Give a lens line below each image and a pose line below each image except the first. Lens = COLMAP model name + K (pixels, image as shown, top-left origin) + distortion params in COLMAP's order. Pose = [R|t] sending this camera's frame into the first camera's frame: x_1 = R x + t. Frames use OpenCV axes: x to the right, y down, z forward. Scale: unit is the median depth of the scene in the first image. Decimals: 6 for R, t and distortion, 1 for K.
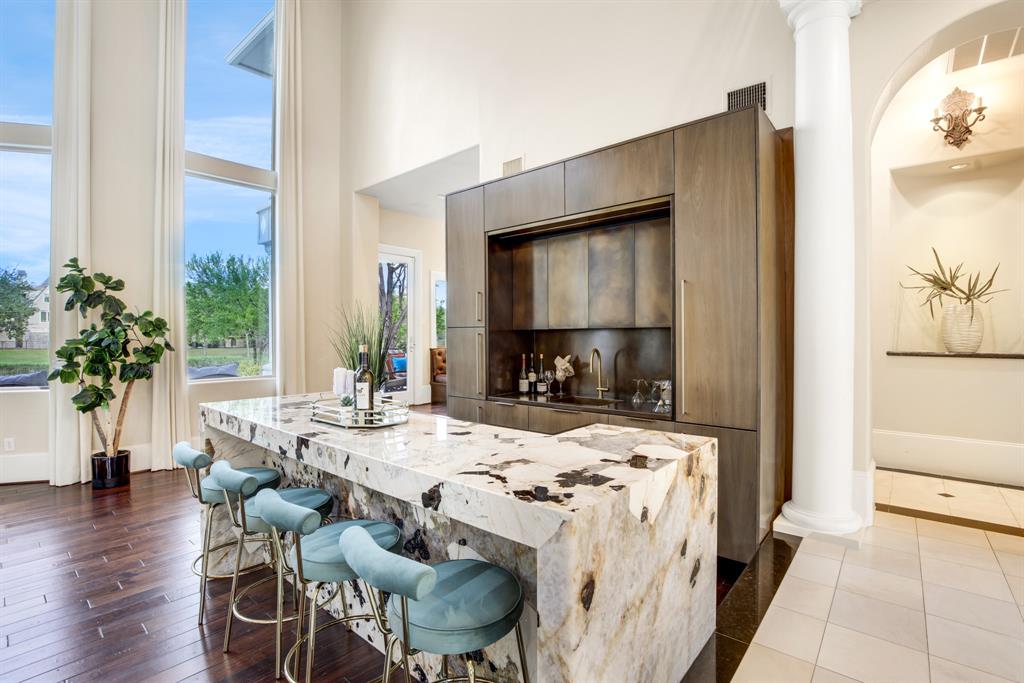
lens RADIAL K [[463.9, 0, 511.3], [0, 463.9, 339.4], [0, 0, 1]] dist [-0.014442, -0.000250]
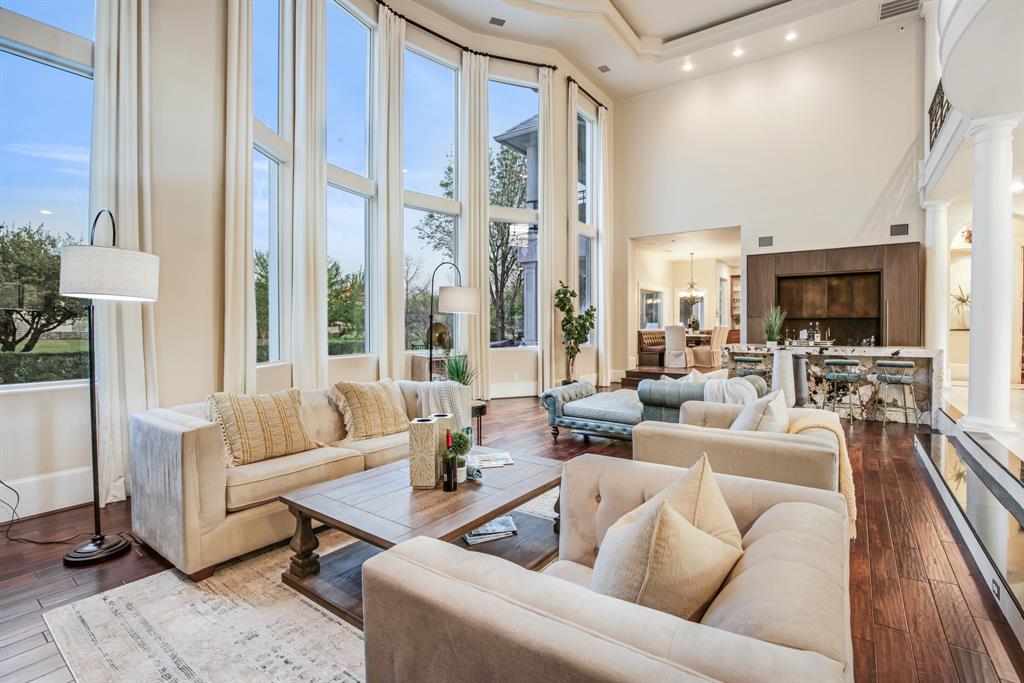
lens RADIAL K [[463.9, 0, 514.3], [0, 463.9, 337.7], [0, 0, 1]] dist [-0.014442, -0.000250]
pose [[0.997645, 0.003094, 0.068520, -1.536666], [-0.003799, 0.999941, 0.010158, 0.059022], [-0.068485, -0.010394, 0.997598, -1.205772]]
